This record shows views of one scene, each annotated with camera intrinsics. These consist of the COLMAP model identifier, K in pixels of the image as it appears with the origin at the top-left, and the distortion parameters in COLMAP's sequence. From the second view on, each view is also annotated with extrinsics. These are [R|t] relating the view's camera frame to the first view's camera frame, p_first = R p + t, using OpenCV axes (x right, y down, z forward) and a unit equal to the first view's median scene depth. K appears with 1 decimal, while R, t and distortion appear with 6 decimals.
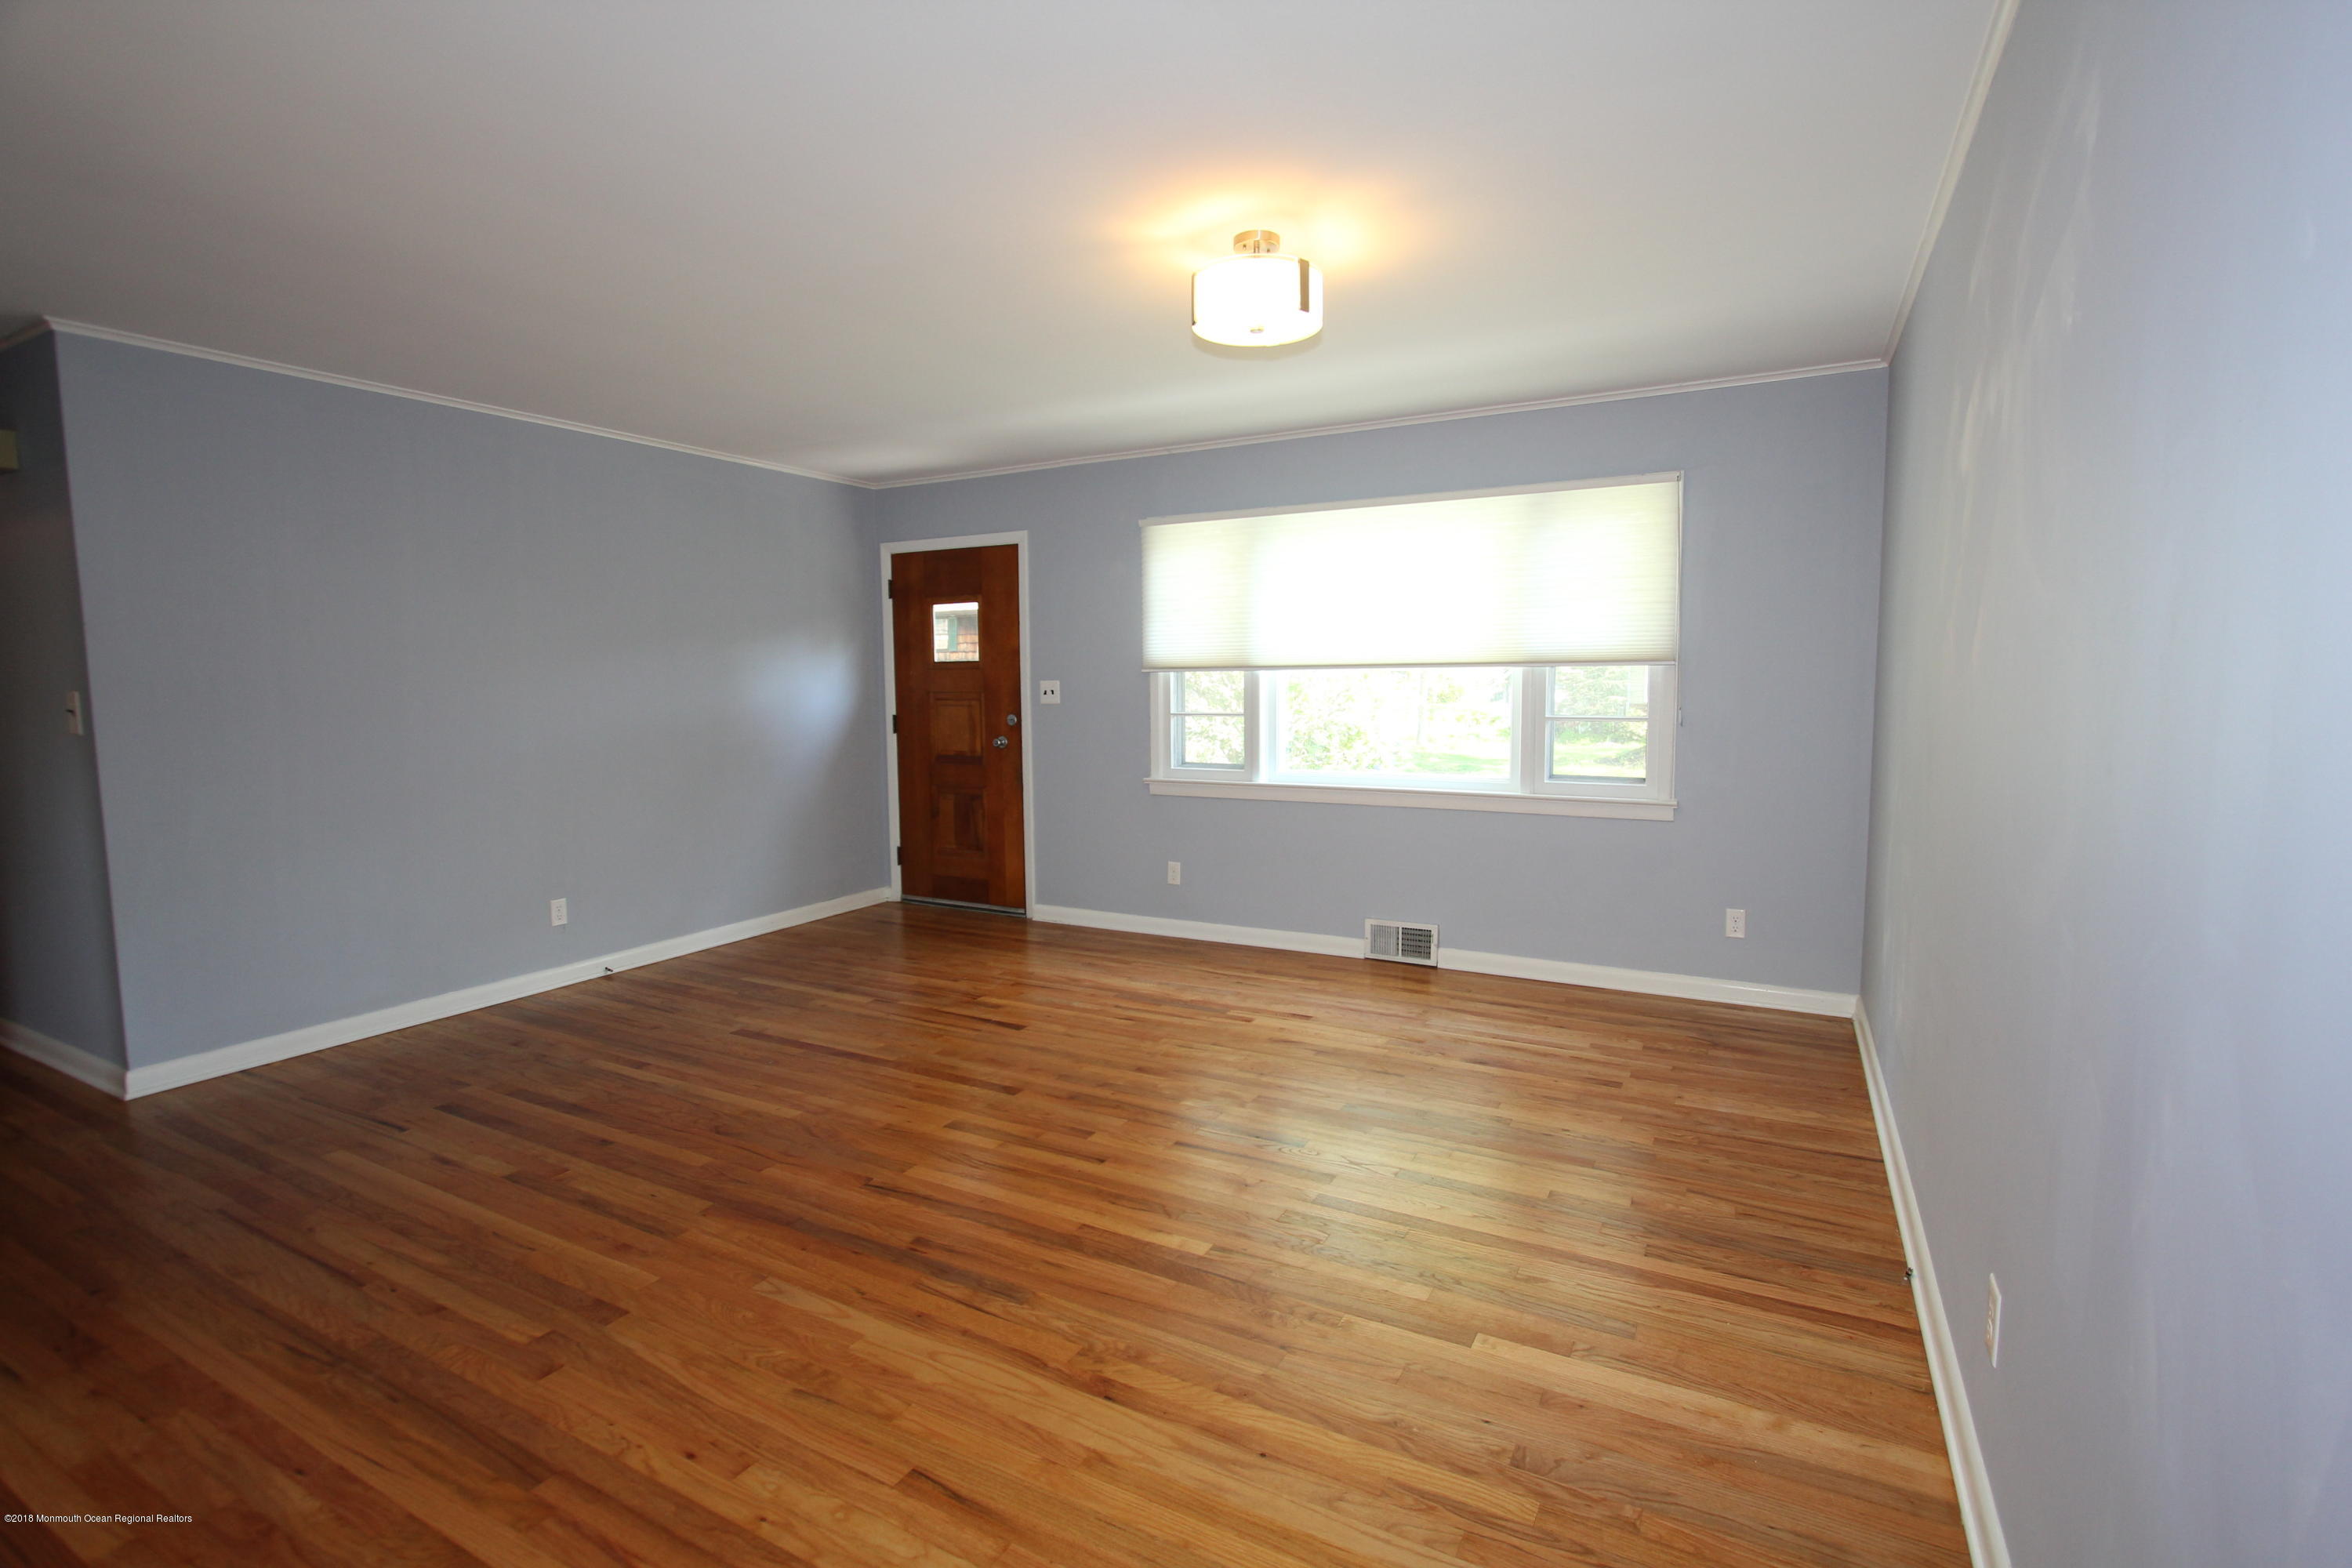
lens RADIAL K [[1078.0, 0, 1196.1], [0, 1078.0, 774.2], [0, 0, 1]] dist [-0.017553, 0.002898]
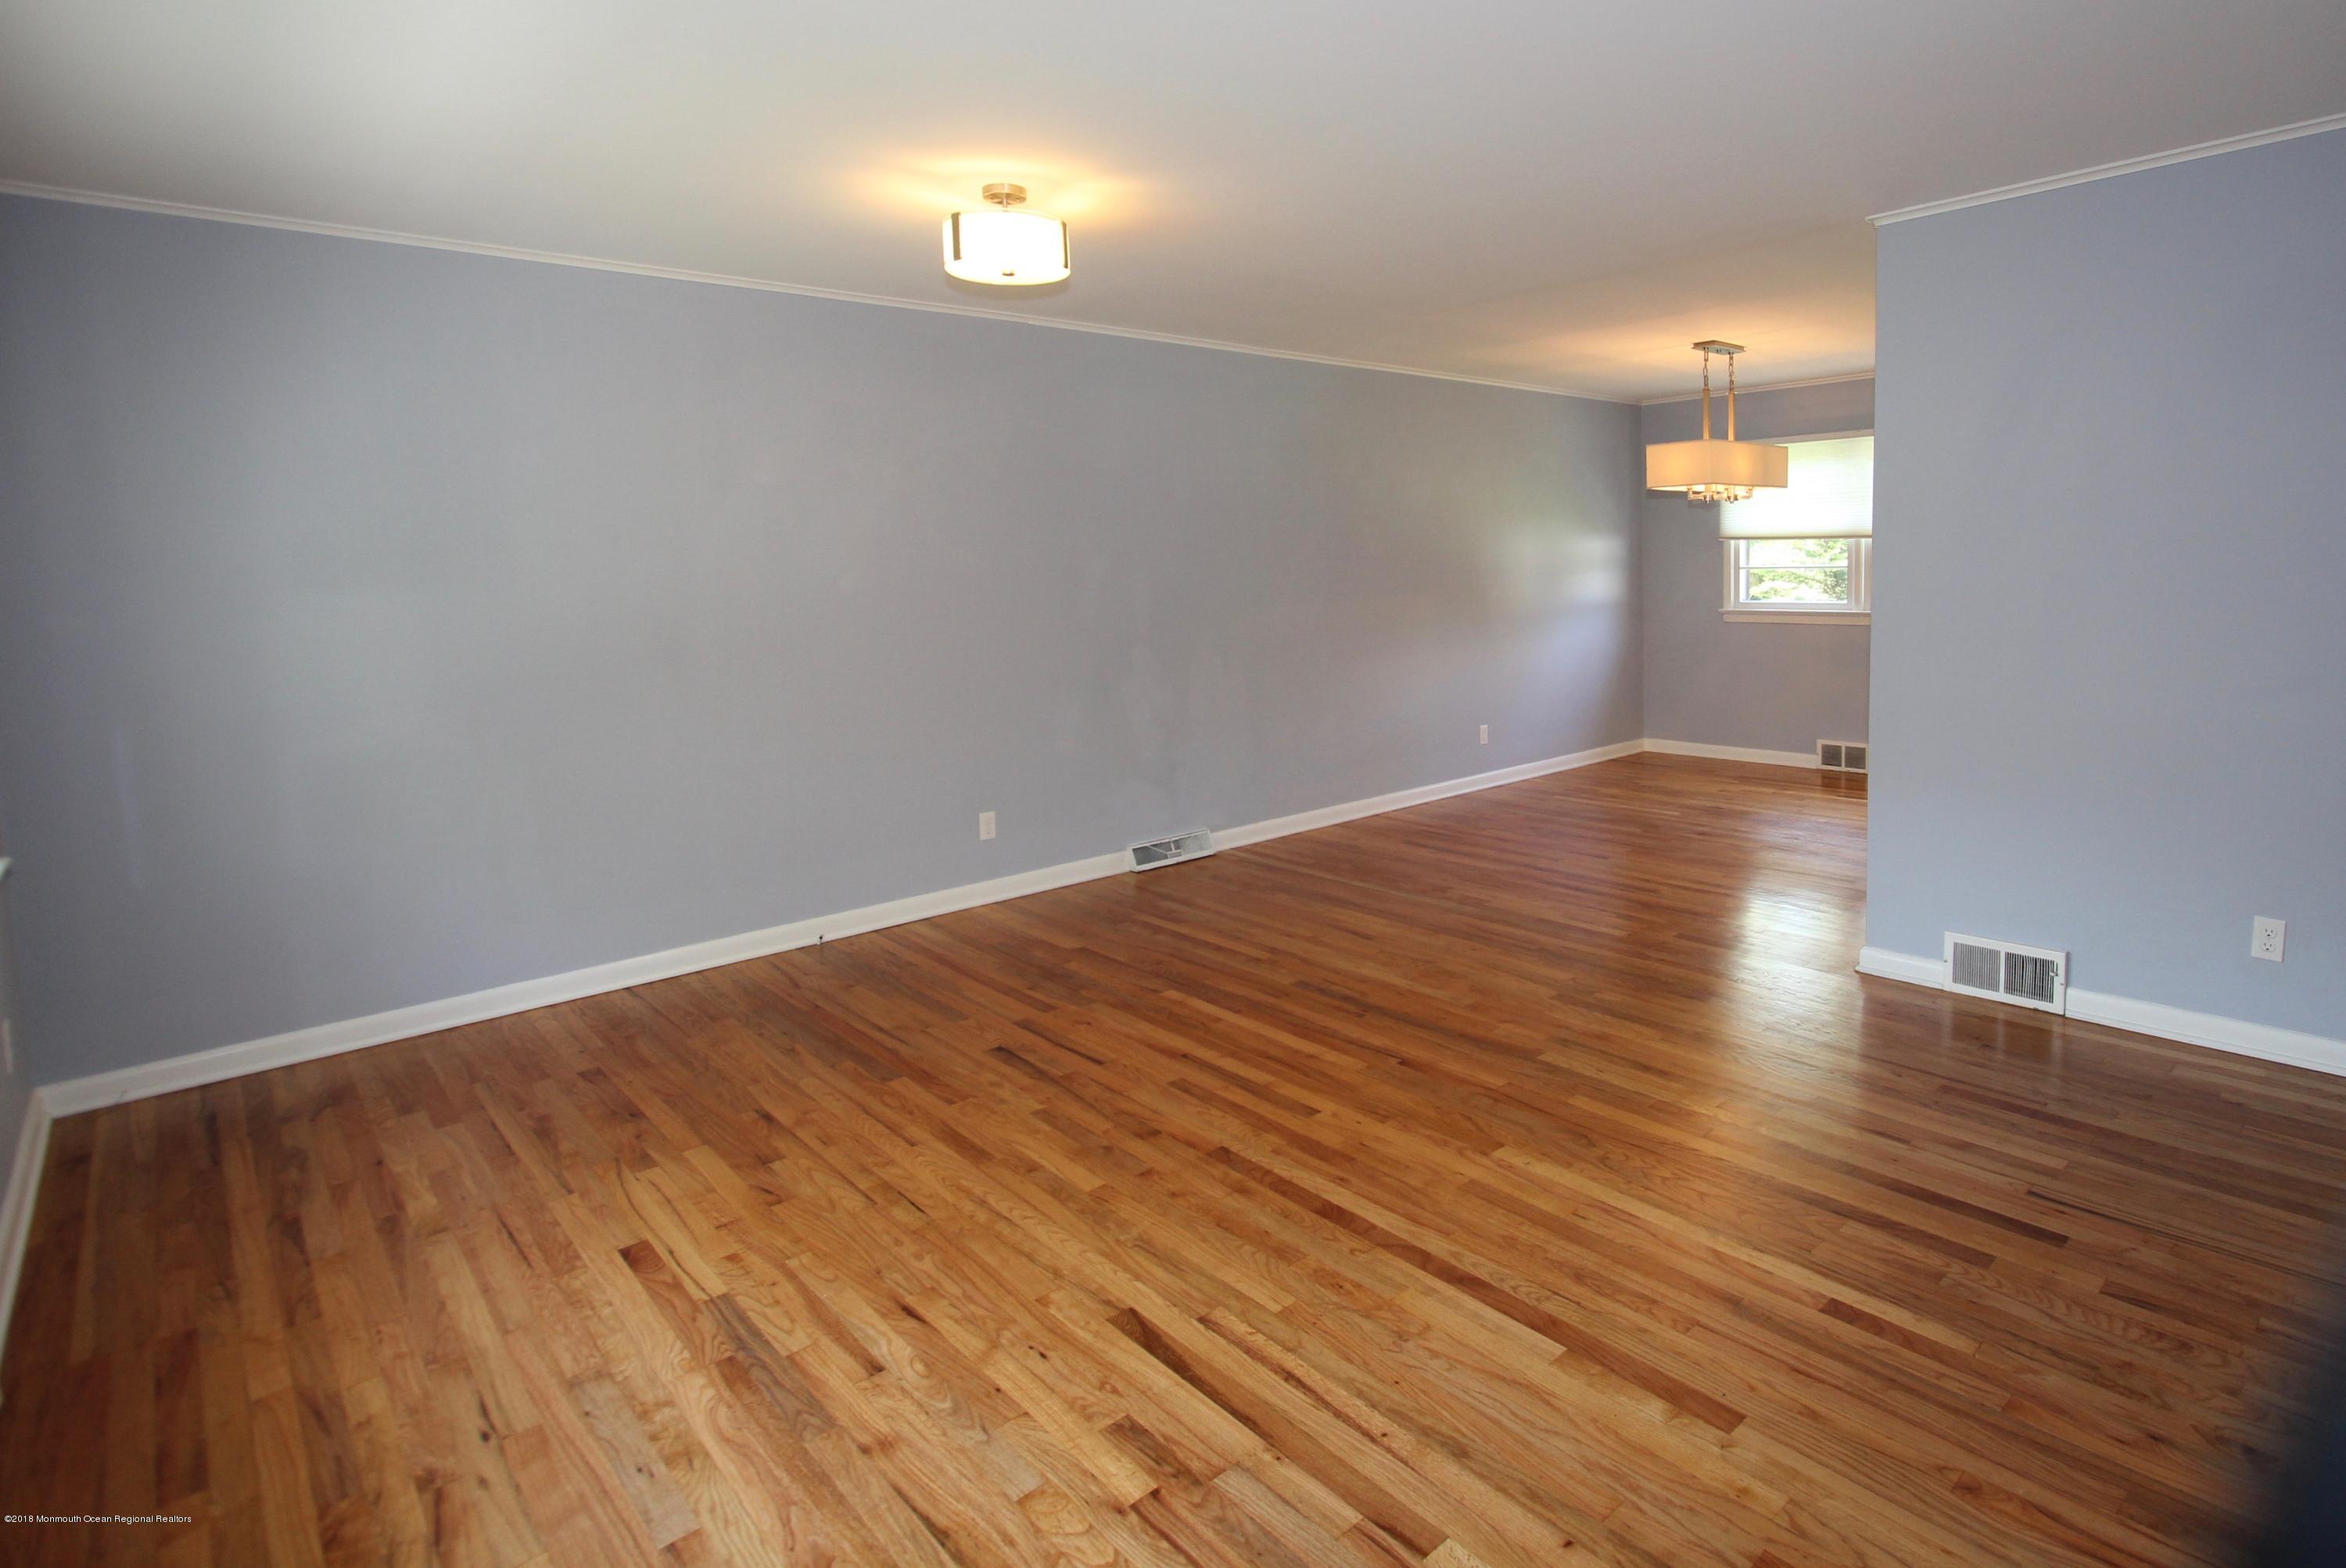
lens RADIAL K [[1075.3, 0, 1193.1], [0, 1075.3, 774.2], [0, 0, 1]] dist [-0.017553, 0.002898]
pose [[-0.901626, -0.042090, 0.430465, -0.434979], [0.072215, 0.966633, 0.245774, -0.135484], [-0.426446, 0.252682, -0.868502, 1.493356]]
